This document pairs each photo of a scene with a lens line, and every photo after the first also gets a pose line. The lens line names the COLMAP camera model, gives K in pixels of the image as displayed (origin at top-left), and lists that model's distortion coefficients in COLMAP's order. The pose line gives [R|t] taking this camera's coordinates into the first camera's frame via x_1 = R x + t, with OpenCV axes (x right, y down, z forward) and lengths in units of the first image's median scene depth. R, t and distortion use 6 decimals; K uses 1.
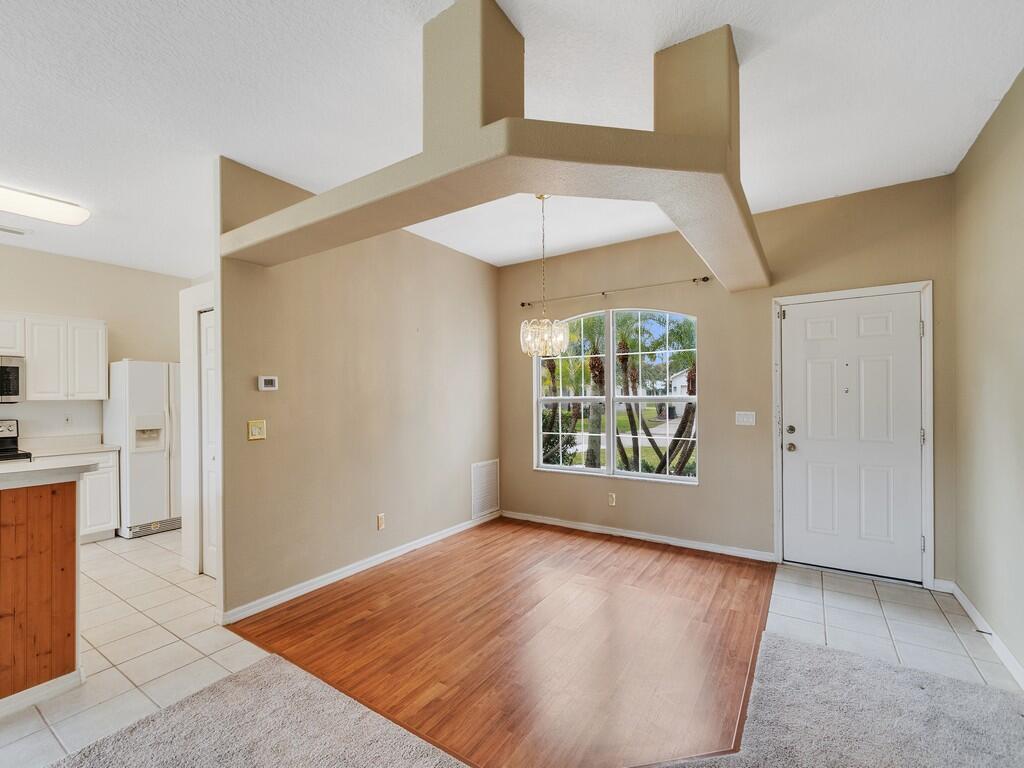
lens RADIAL K [[452.8, 0, 489.7], [0, 452.8, 397.9], [0, 0, 1]] dist [0.000385, 0.000151]
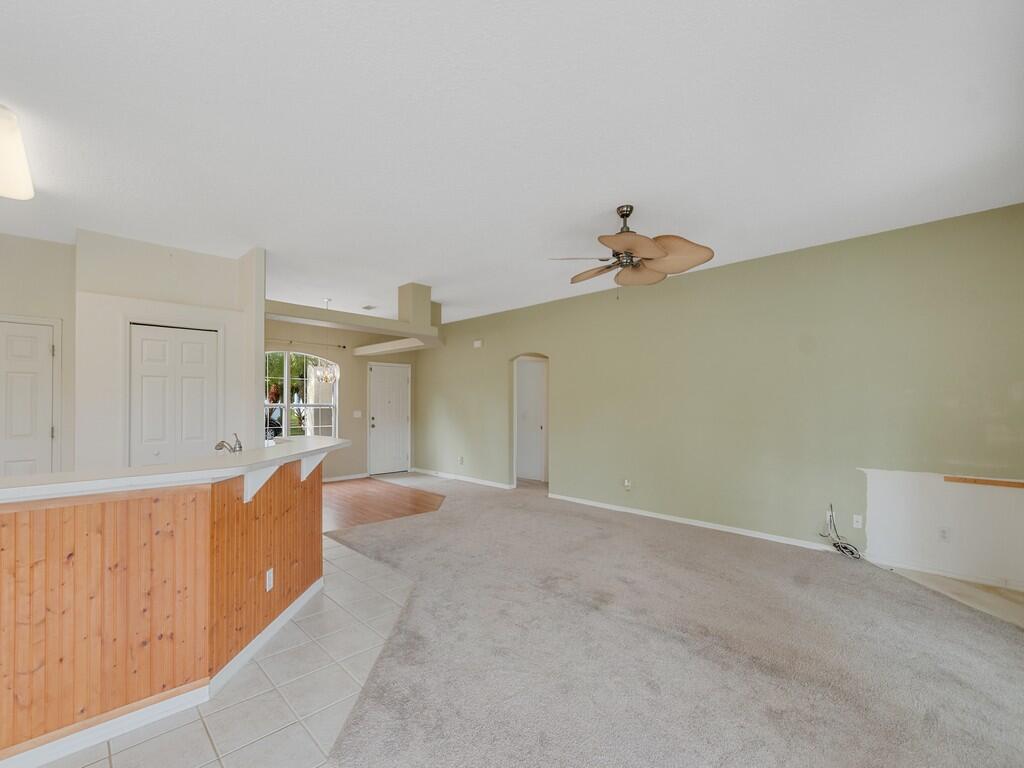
lens RADIAL K [[452.8, 0, 489.7], [0, 452.8, 397.9], [0, 0, 1]] dist [0.000385, 0.000151]
pose [[0.212693, 0.022574, 0.976858, -1.446365], [-0.001724, 0.999740, -0.022728, 0.015344], [-0.977118, 0.003149, 0.212677, -0.083235]]
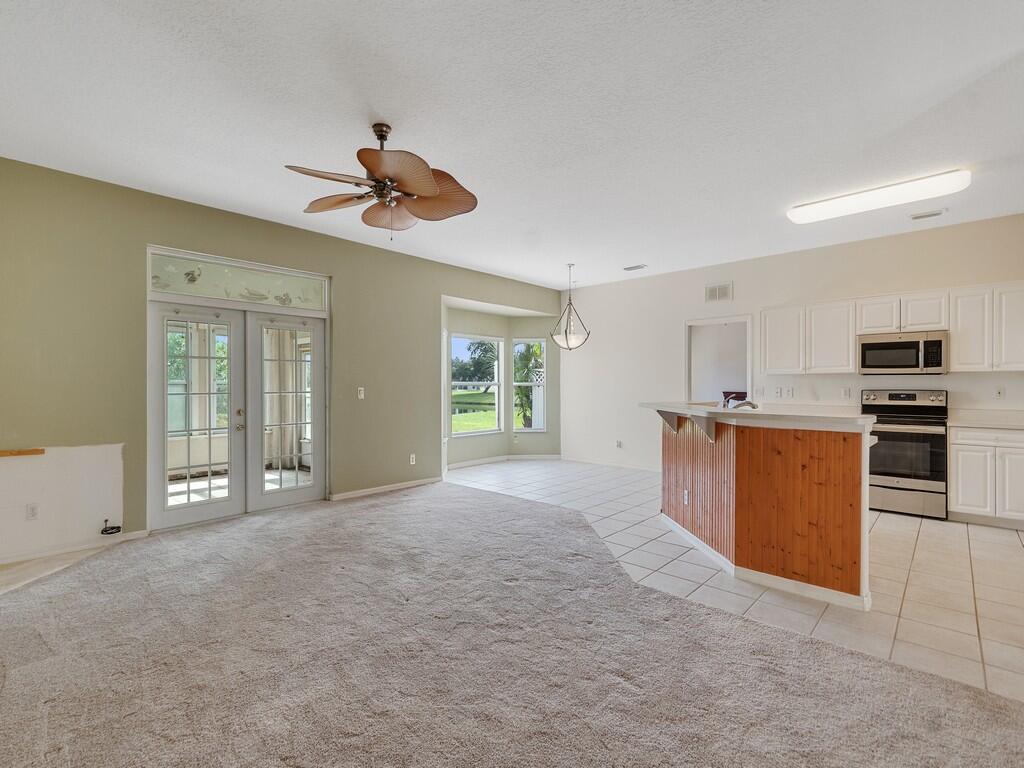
lens RADIAL K [[483.3, 0, 498.8], [0, 483.3, 385.6], [0, 0, 1]] dist [-0.001118, 0.000238]
pose [[-0.154320, 0.010164, -0.987969, 0.262527], [-0.001759, 0.999943, 0.010562, 0.030365], [0.988019, 0.003367, -0.154293, 0.162621]]
